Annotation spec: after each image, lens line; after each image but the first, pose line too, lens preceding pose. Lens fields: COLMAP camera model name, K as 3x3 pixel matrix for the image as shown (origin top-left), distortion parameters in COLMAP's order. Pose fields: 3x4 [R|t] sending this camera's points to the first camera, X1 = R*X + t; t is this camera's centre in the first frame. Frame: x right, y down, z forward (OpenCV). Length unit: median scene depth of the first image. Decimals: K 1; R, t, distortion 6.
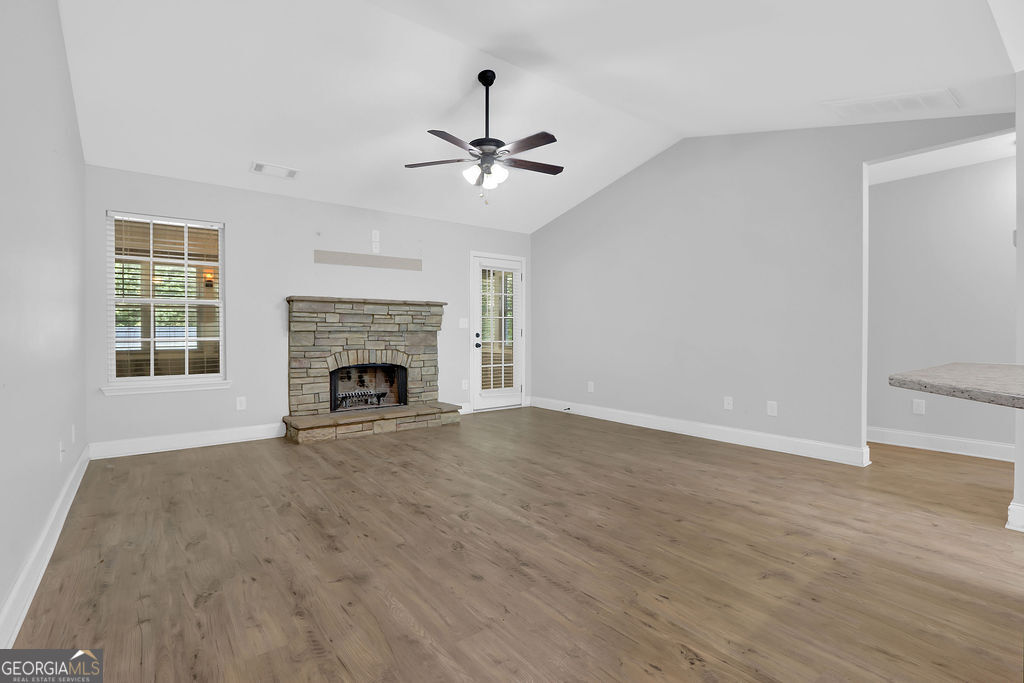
lens RADIAL K [[478.6, 0, 506.1], [0, 478.6, 333.4], [0, 0, 1]] dist [-0.012172, 0.001689]
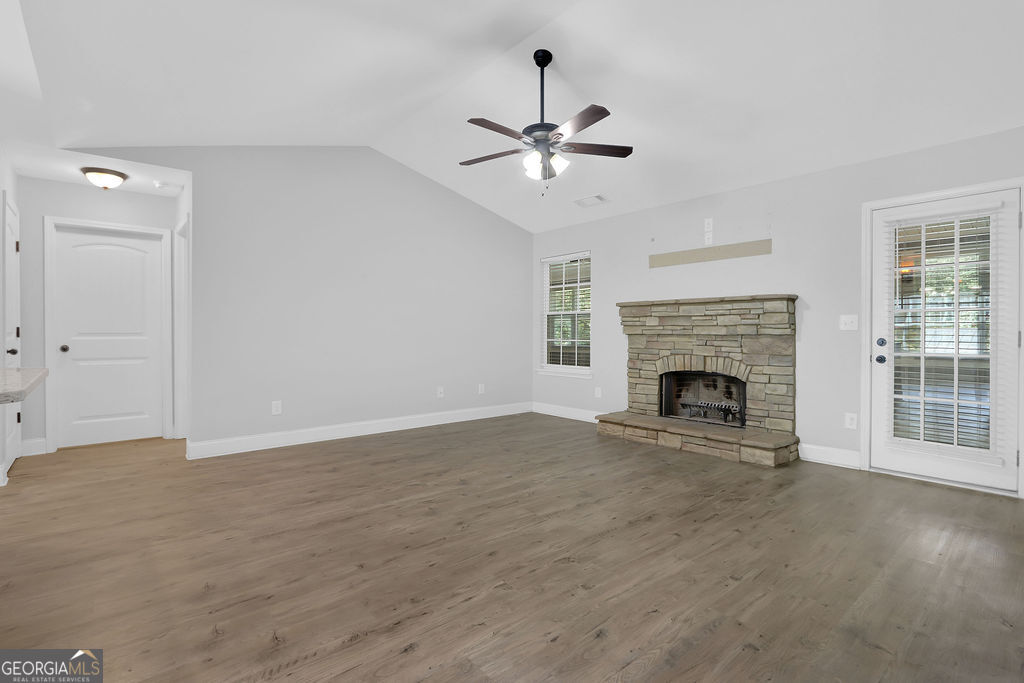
lens RADIAL K [[483.8, 0, 502.8], [0, 483.8, 337.0], [0, 0, 1]] dist [-0.010536, 0.000416]
pose [[0.044757, 0.008377, -0.998963, 0.702065], [-0.005329, 0.999953, 0.008147, -0.006655], [0.998984, 0.004959, 0.044799, 0.703762]]
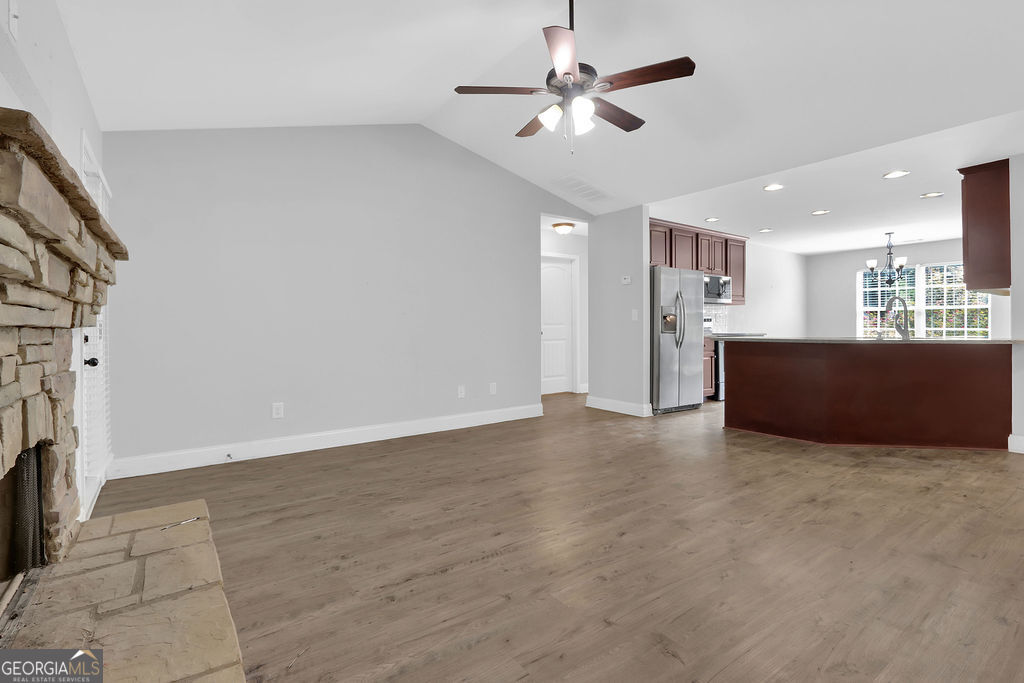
lens RADIAL K [[478.6, 0, 506.1], [0, 478.6, 333.4], [0, 0, 1]] dist [-0.012172, 0.001689]
pose [[0.037733, -0.015355, 0.999170, -0.621823], [0.010136, 0.999836, 0.014982, -0.002803], [-0.999236, 0.009563, 0.037882, 0.857725]]
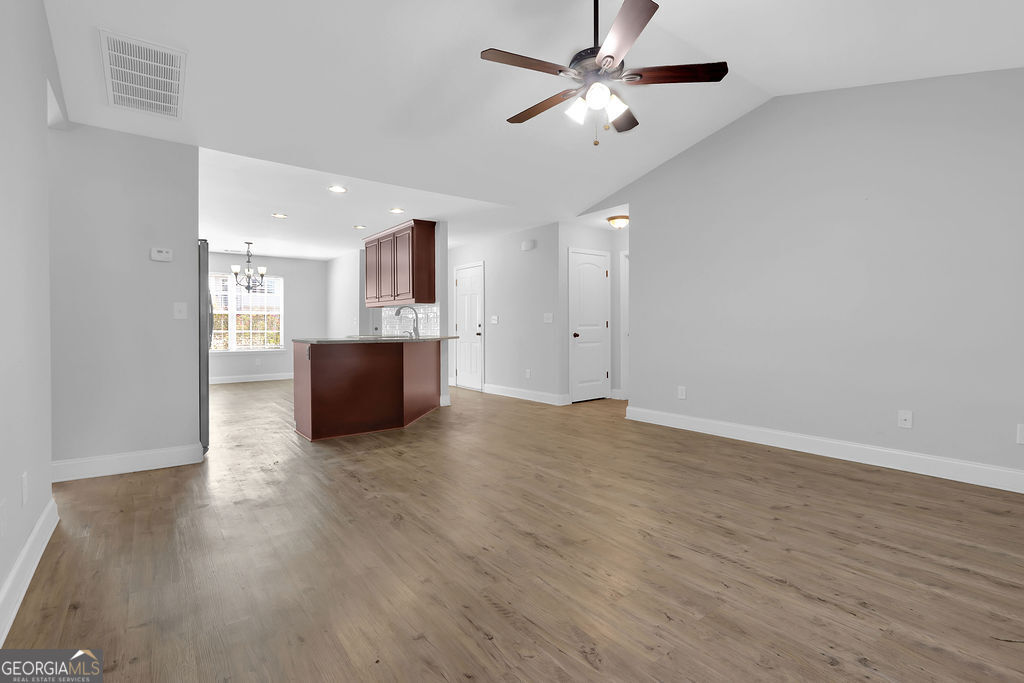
lens RADIAL K [[478.6, 0, 506.1], [0, 478.6, 333.4], [0, 0, 1]] dist [-0.012172, 0.001689]
pose [[-0.999975, -0.000301, 0.007109, 0.070507], [-0.000174, 0.999839, 0.017949, -0.003122], [-0.007113, 0.017948, -0.999814, 1.363725]]
